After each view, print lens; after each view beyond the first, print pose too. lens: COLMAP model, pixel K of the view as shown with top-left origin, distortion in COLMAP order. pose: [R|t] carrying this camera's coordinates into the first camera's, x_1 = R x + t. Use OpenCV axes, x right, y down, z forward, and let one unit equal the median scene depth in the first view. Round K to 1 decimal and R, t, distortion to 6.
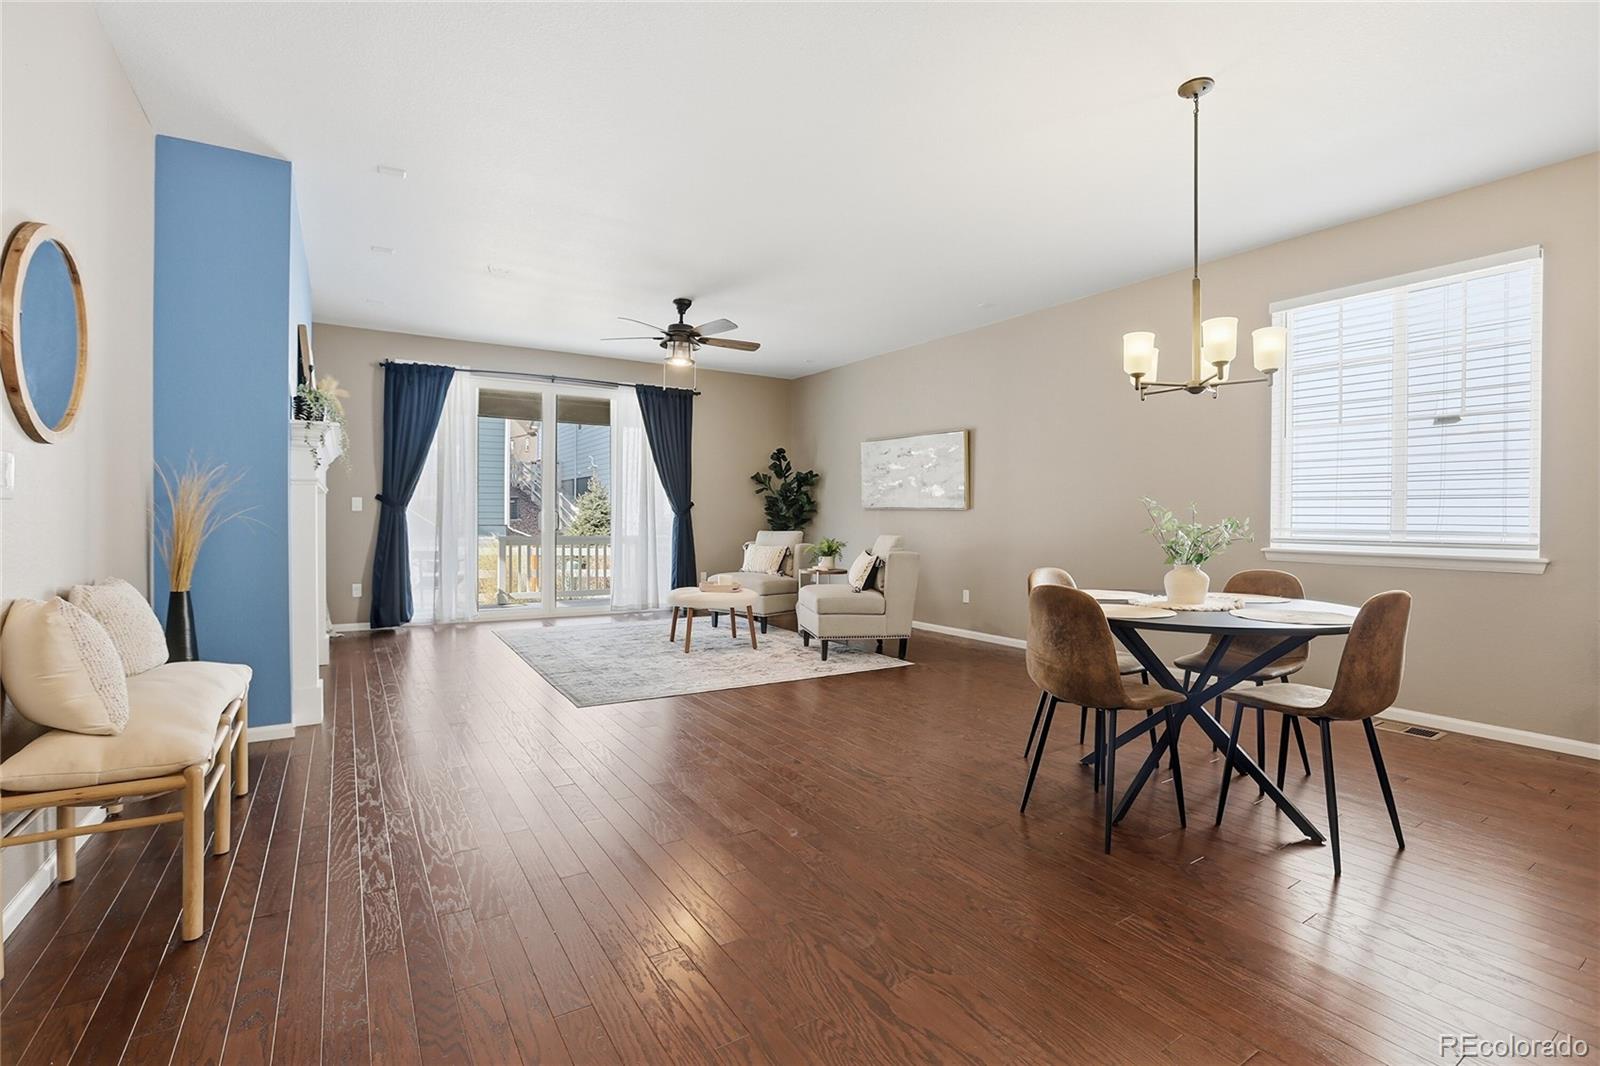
lens RADIAL K [[734.8, 0, 799.8], [0, 734.8, 528.4], [0, 0, 1]] dist [-0.012749, 0.001803]
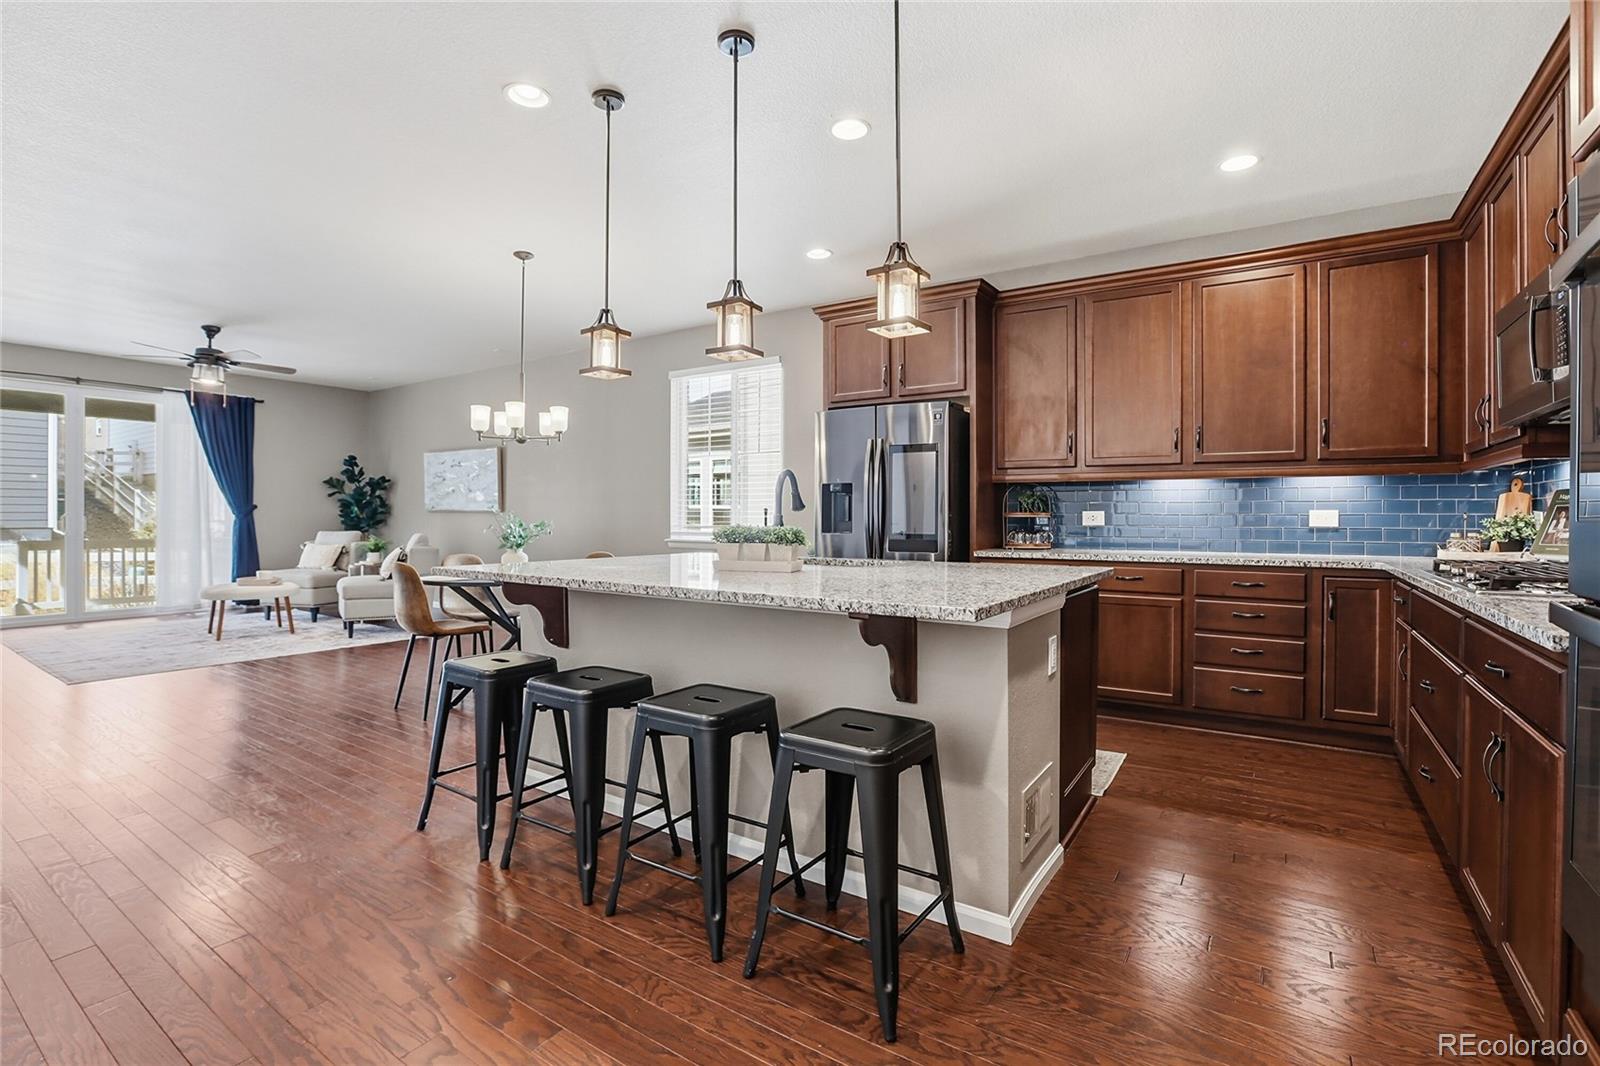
lens RADIAL K [[734.8, 0, 793.0], [0, 734.8, 523.3], [0, 0, 1]] dist [-0.012749, 0.001803]
pose [[0.923235, -0.012190, 0.384043, 0.178070], [0.013378, 0.999910, -0.000424, 0.001083], [-0.384004, 0.005529, 0.923315, -0.283767]]
